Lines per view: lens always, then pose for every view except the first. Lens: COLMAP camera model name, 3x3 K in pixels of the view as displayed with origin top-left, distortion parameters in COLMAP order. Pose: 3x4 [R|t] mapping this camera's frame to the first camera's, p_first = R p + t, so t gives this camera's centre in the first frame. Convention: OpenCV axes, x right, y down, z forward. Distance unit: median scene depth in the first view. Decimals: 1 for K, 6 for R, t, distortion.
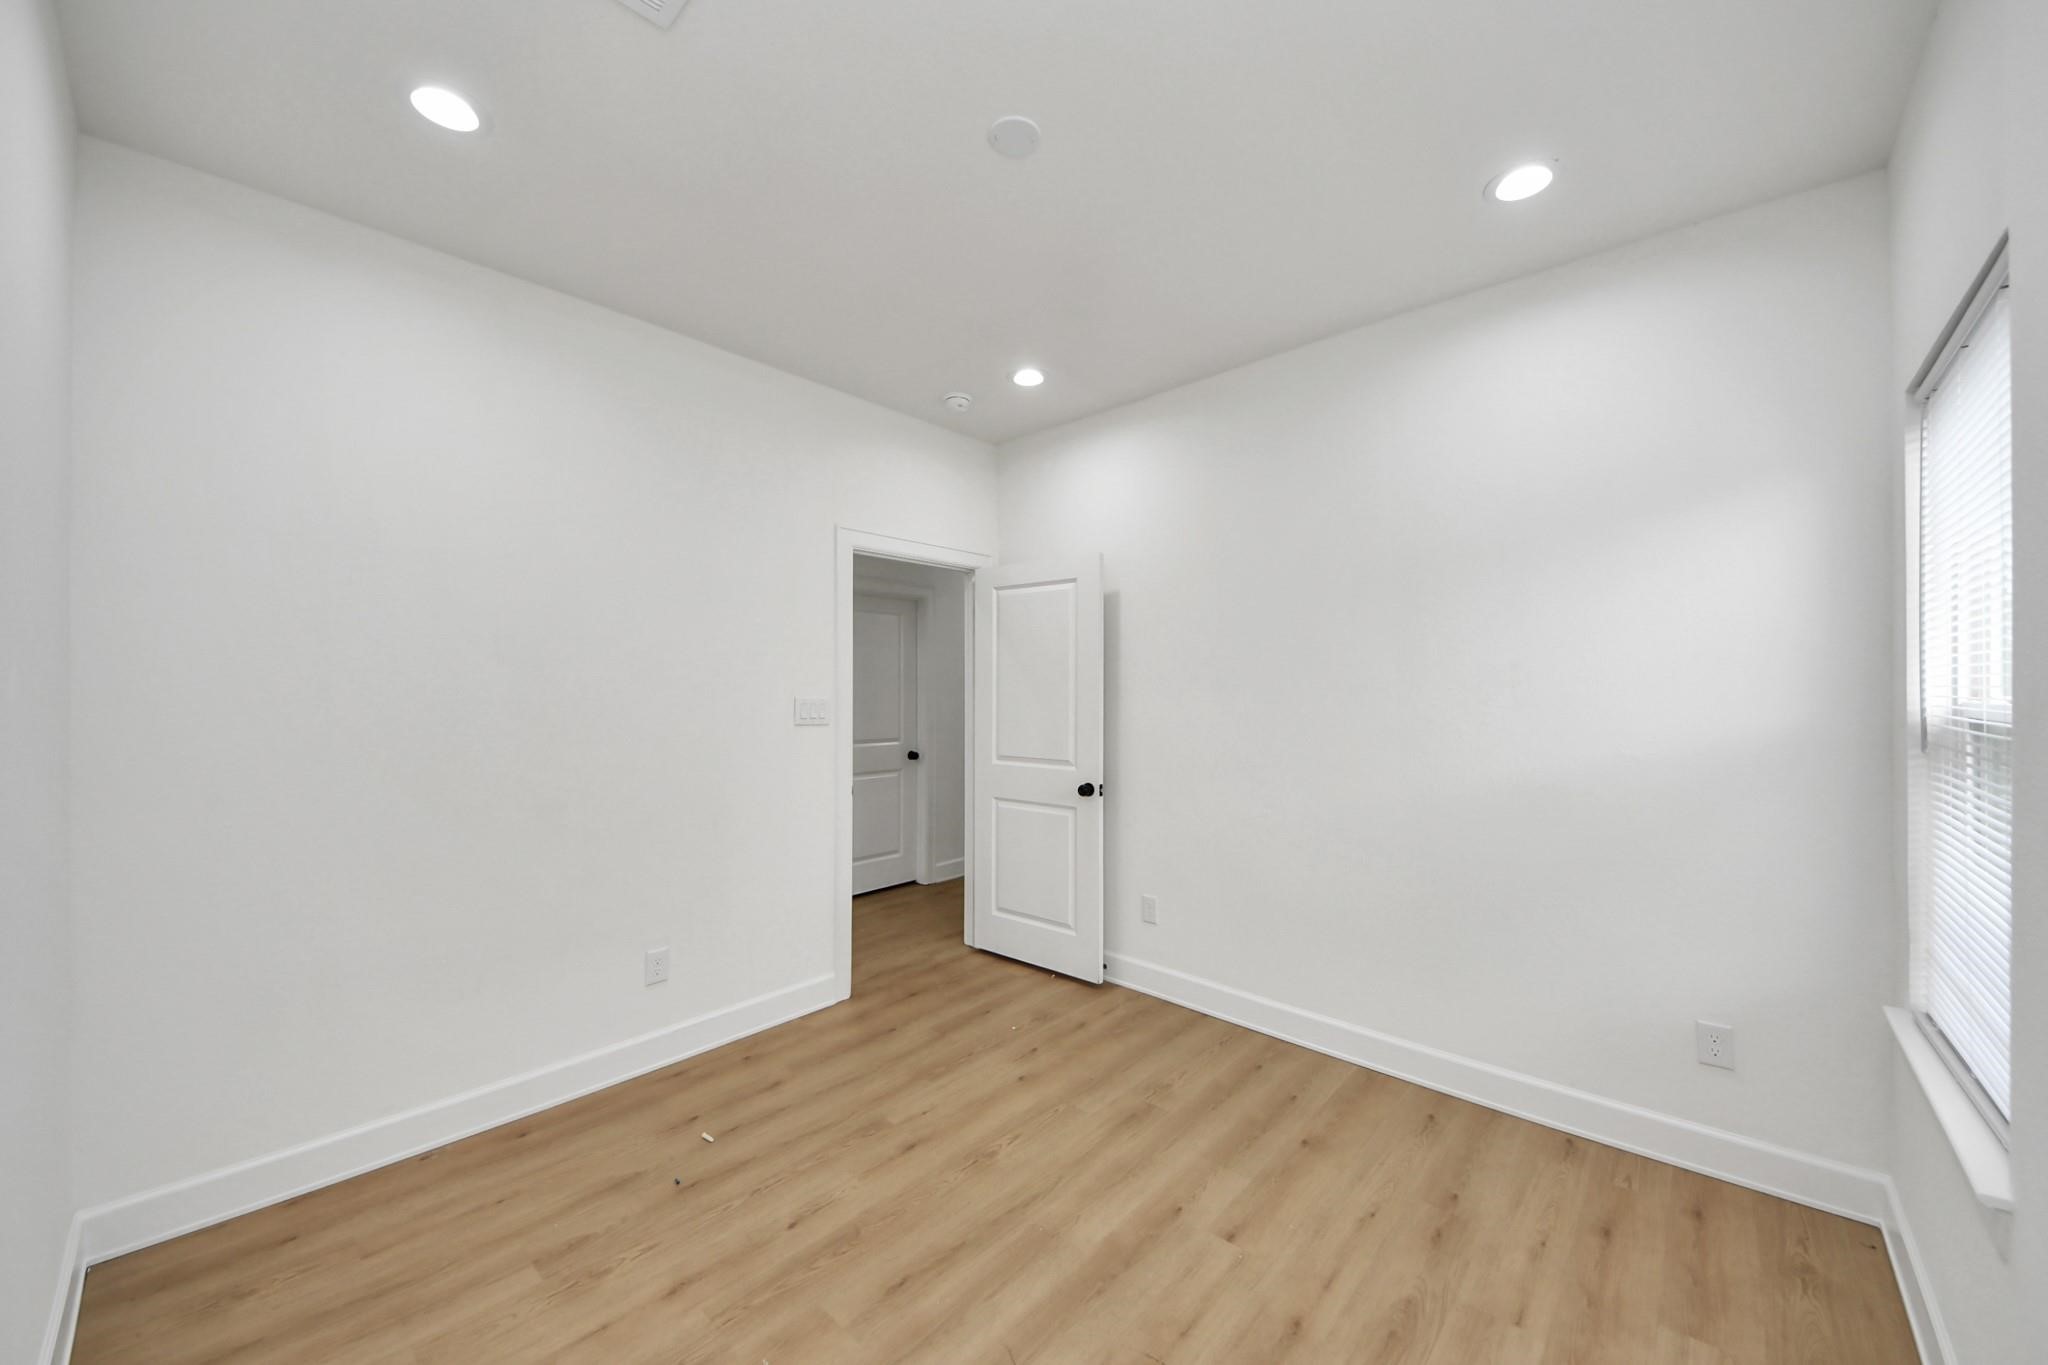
lens RADIAL K [[763.6, 0, 1022.4], [0, 763.6, 692.6], [0, 0, 1]] dist [0.086016, -0.037198]
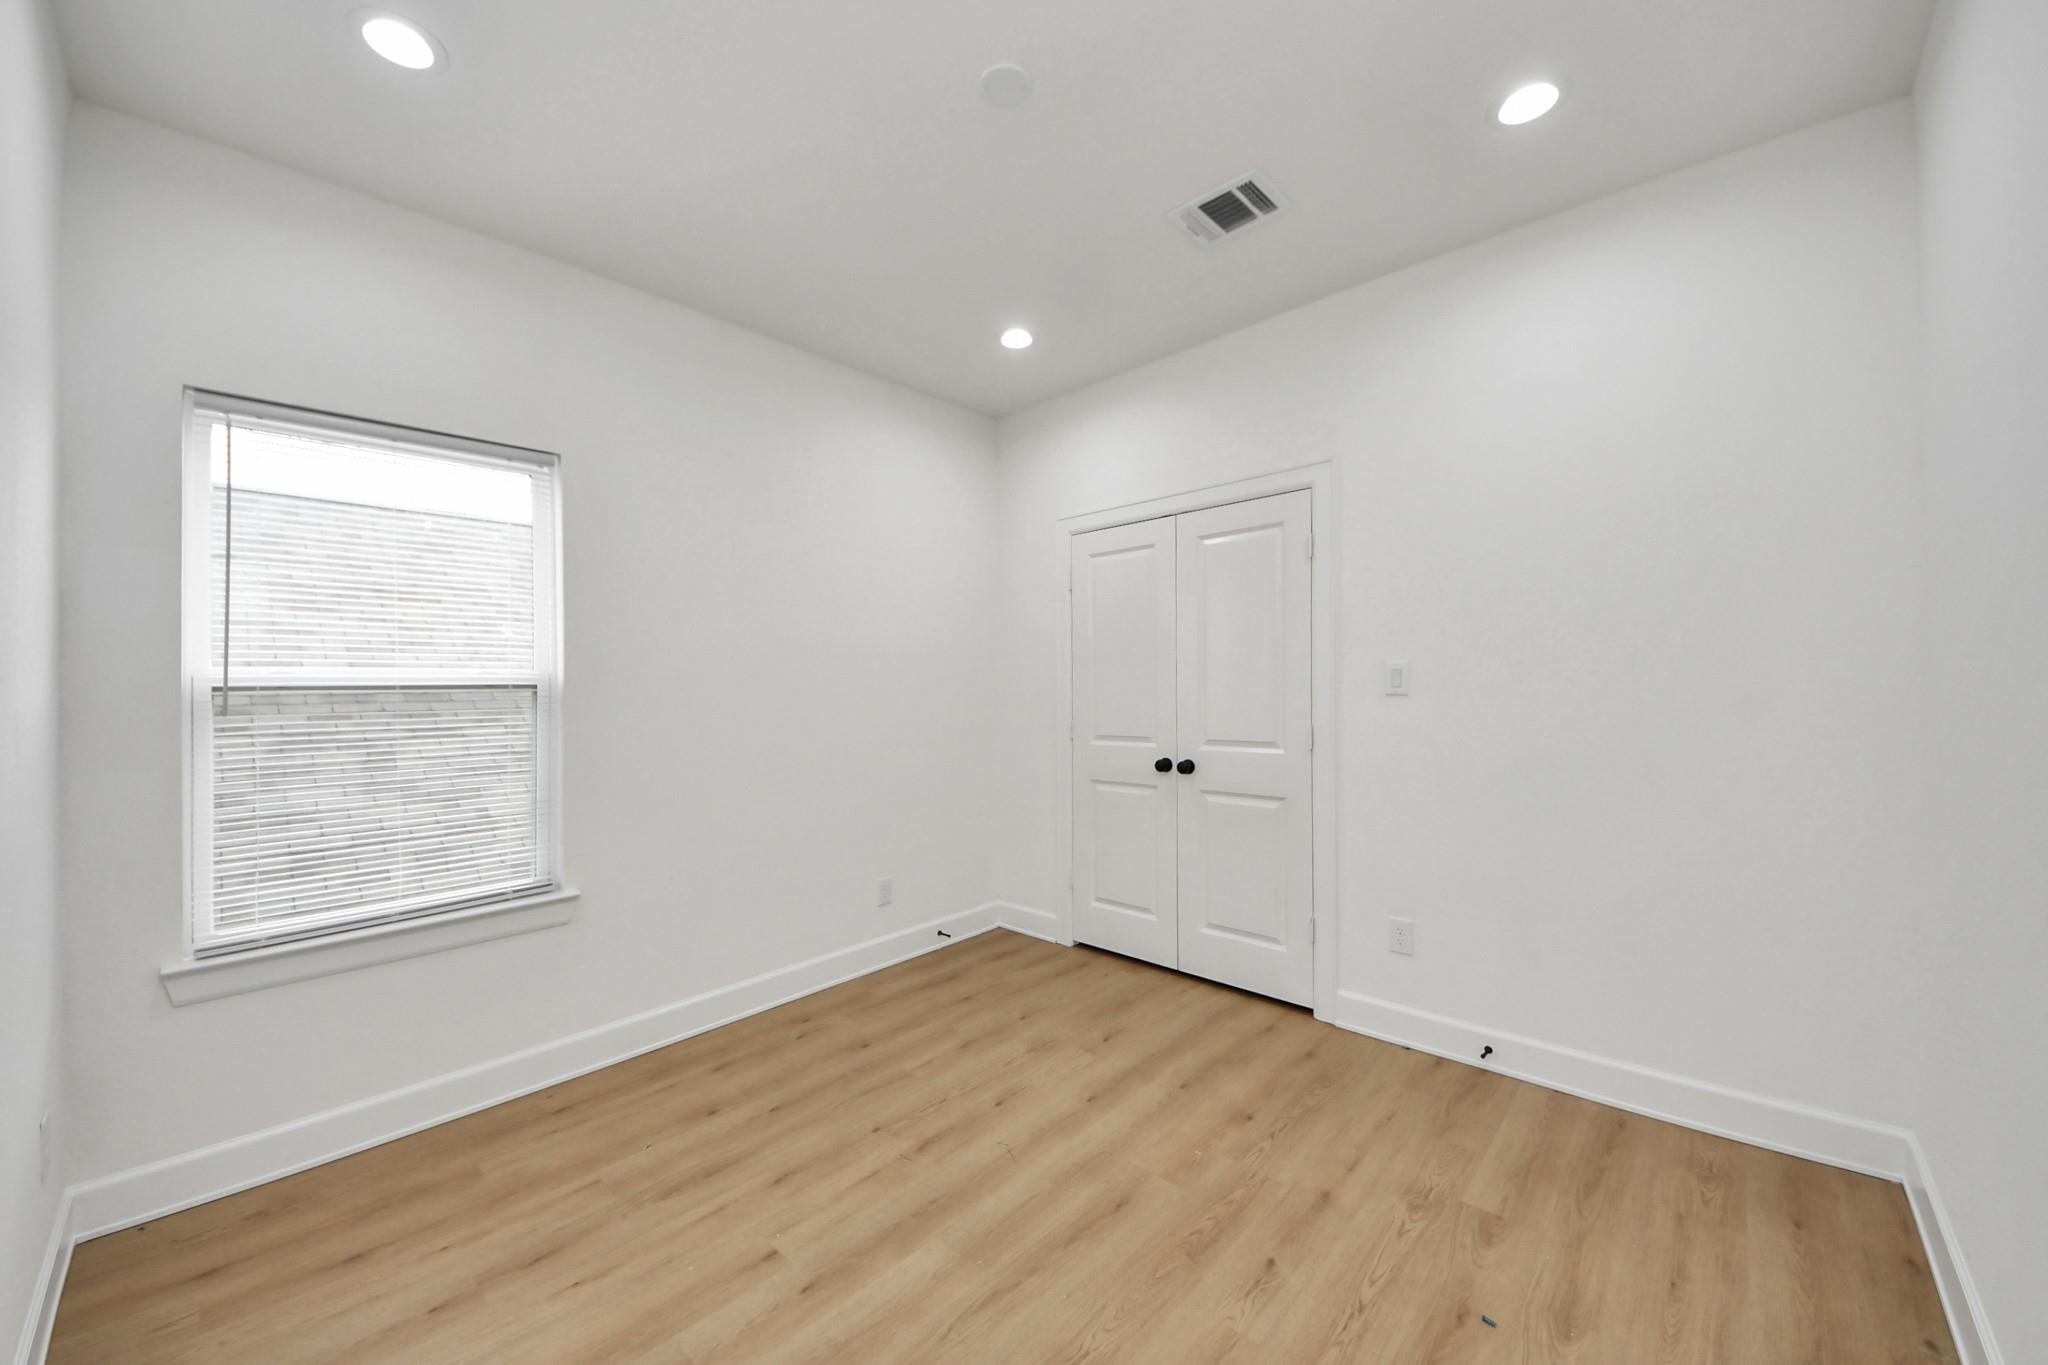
lens RADIAL K [[763.6, 0, 1022.4], [0, 763.6, 692.6], [0, 0, 1]] dist [0.086016, -0.037198]
pose [[-0.999767, 0.021089, 0.004578, -0.037936], [0.021041, 0.999726, -0.010297, 0.058679], [-0.004794, -0.010198, -0.999937, 1.758660]]
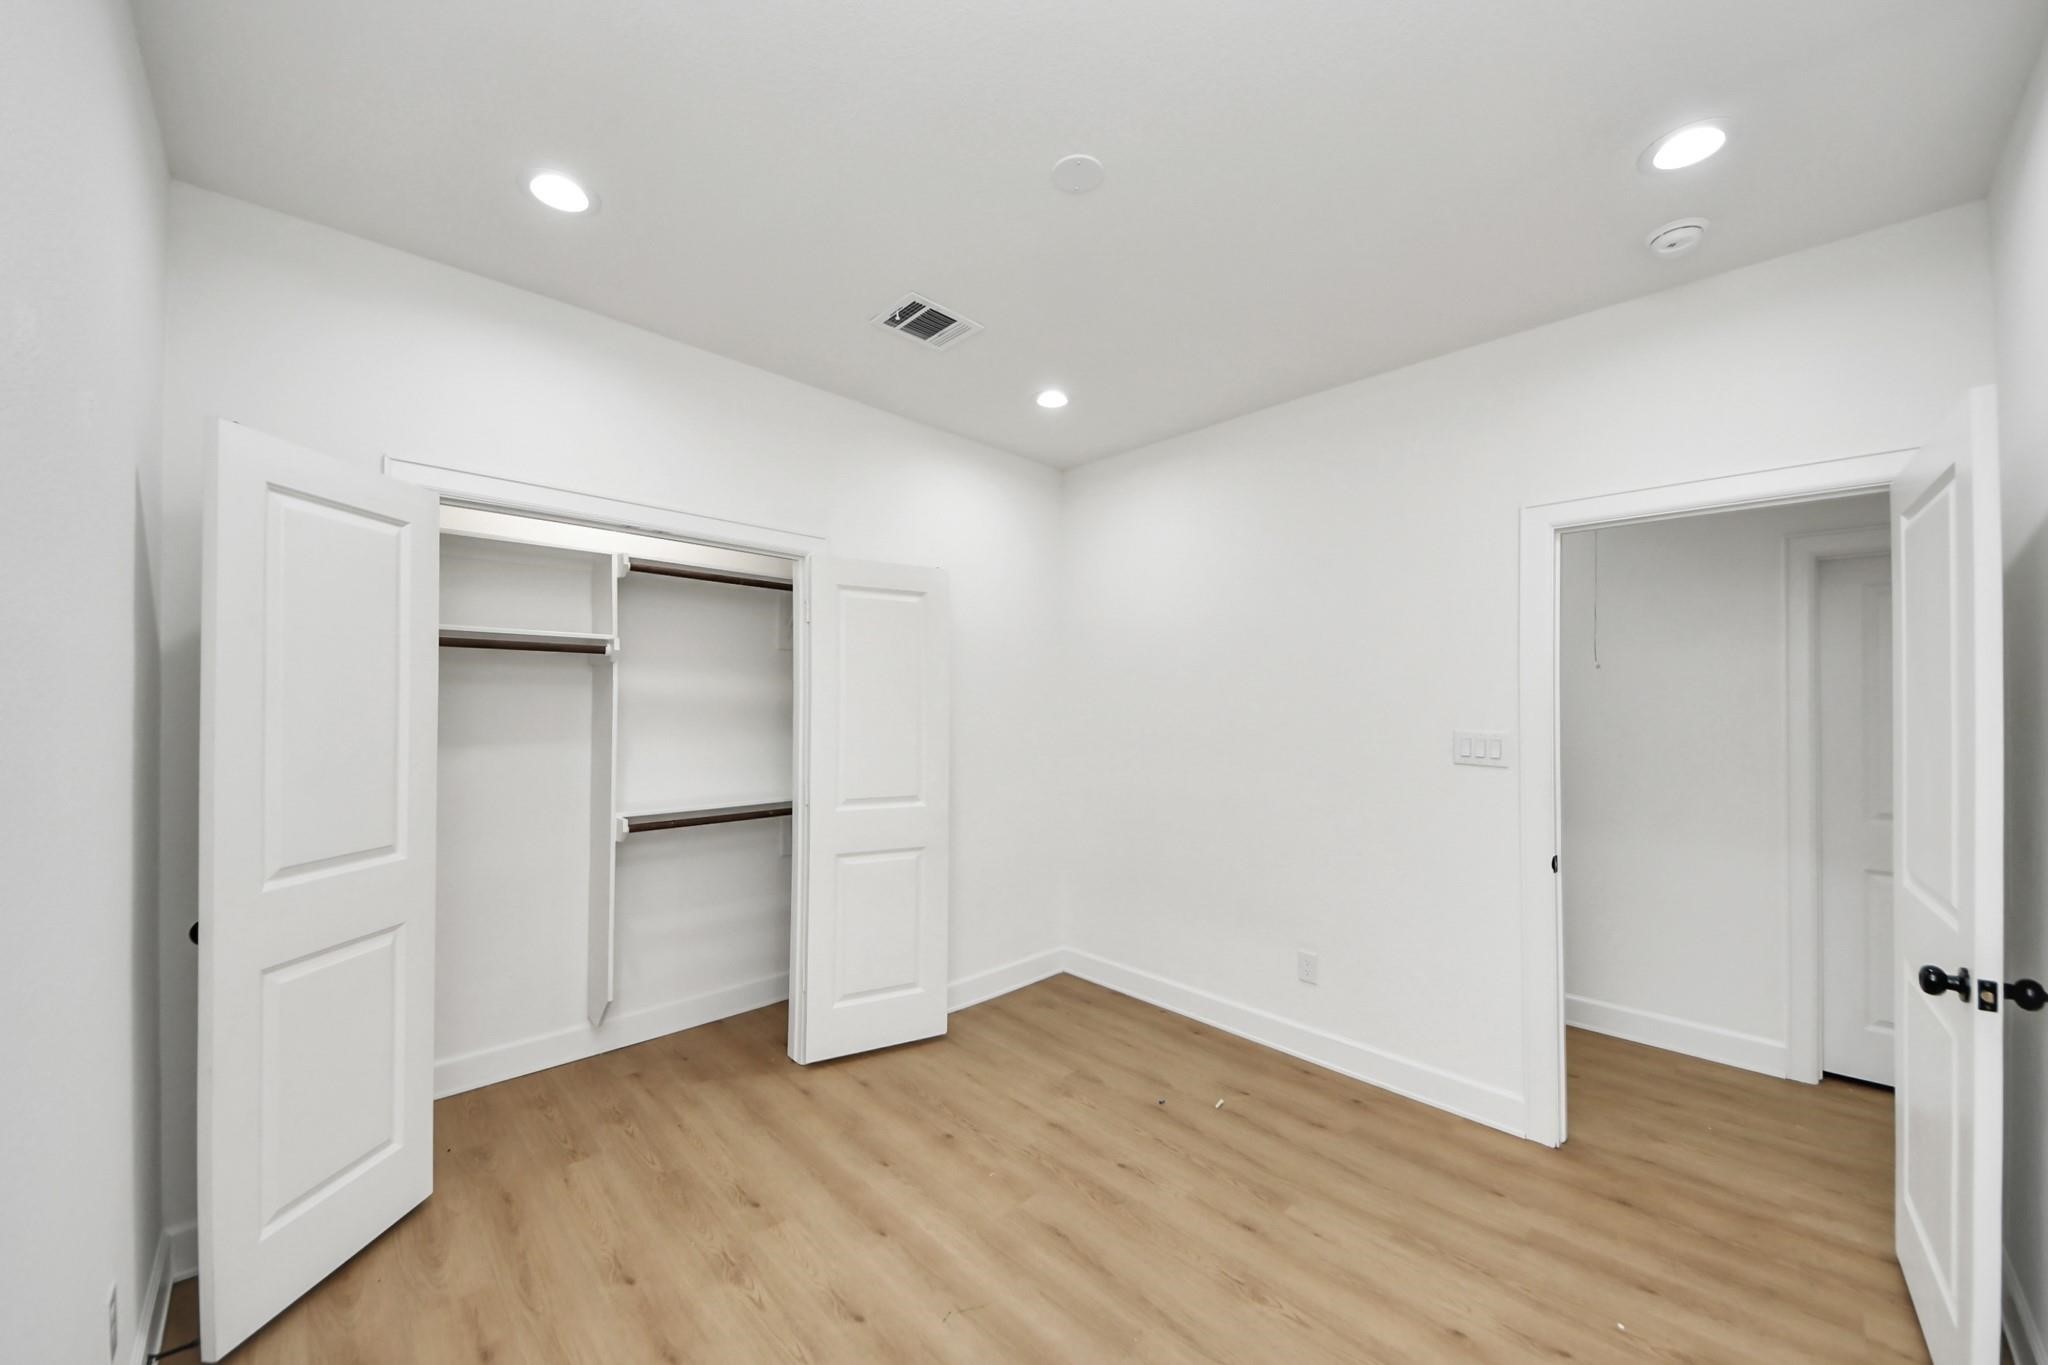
lens RADIAL K [[763.6, 0, 1022.4], [0, 763.6, 692.6], [0, 0, 1]] dist [0.086016, -0.037198]
pose [[-0.057107, -0.011583, -0.998301, 0.880395], [0.001948, 0.999929, -0.011713, -0.039217], [0.998366, -0.002614, -0.057081, 0.866183]]
